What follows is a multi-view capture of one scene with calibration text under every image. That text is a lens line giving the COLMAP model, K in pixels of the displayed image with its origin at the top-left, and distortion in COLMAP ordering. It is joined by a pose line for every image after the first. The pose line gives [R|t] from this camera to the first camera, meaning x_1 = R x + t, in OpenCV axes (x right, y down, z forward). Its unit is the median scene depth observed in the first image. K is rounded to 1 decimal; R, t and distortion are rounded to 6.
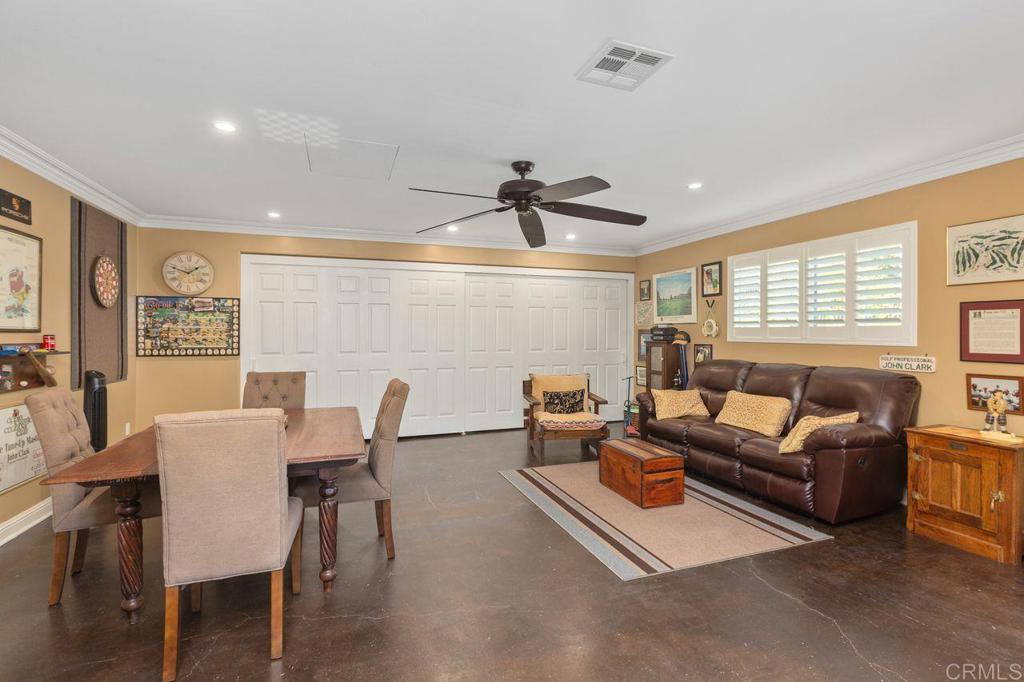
lens RADIAL K [[457.8, 0, 513.2], [0, 457.8, 336.4], [0, 0, 1]] dist [-0.001559, -0.000014]
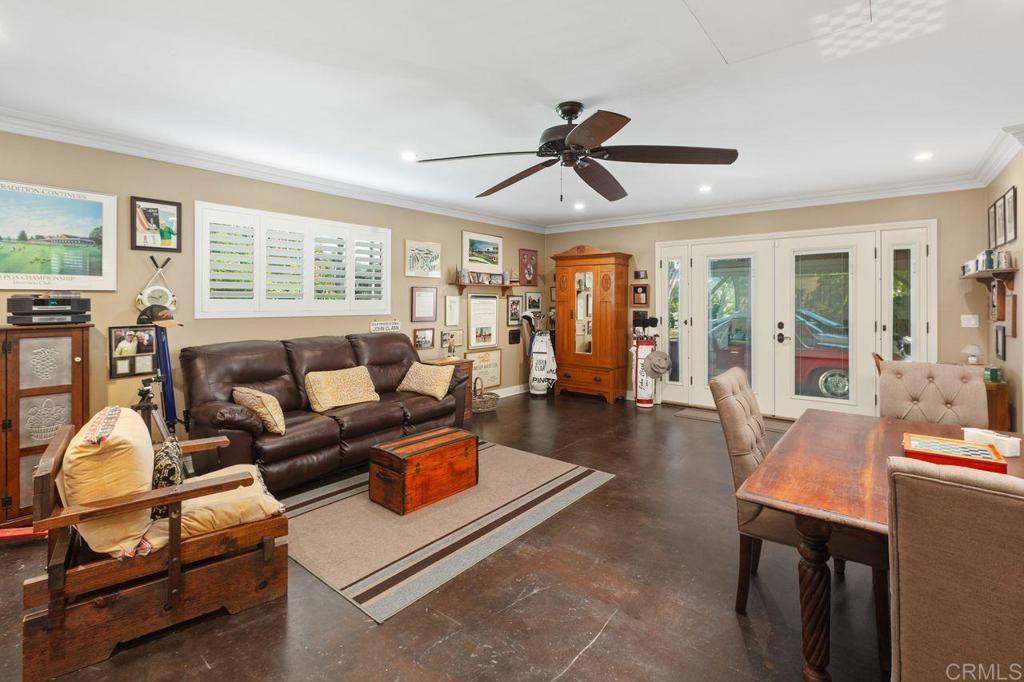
lens RADIAL K [[461.8, 0, 510.5], [0, 461.8, 301.1], [0, 0, 1]] dist [-0.000859, -0.000035]
pose [[-0.498502, -0.000121, 0.866889, -0.389585], [0.007098, 0.999966, 0.004221, -0.015610], [-0.866859, 0.008257, -0.498484, 0.899947]]
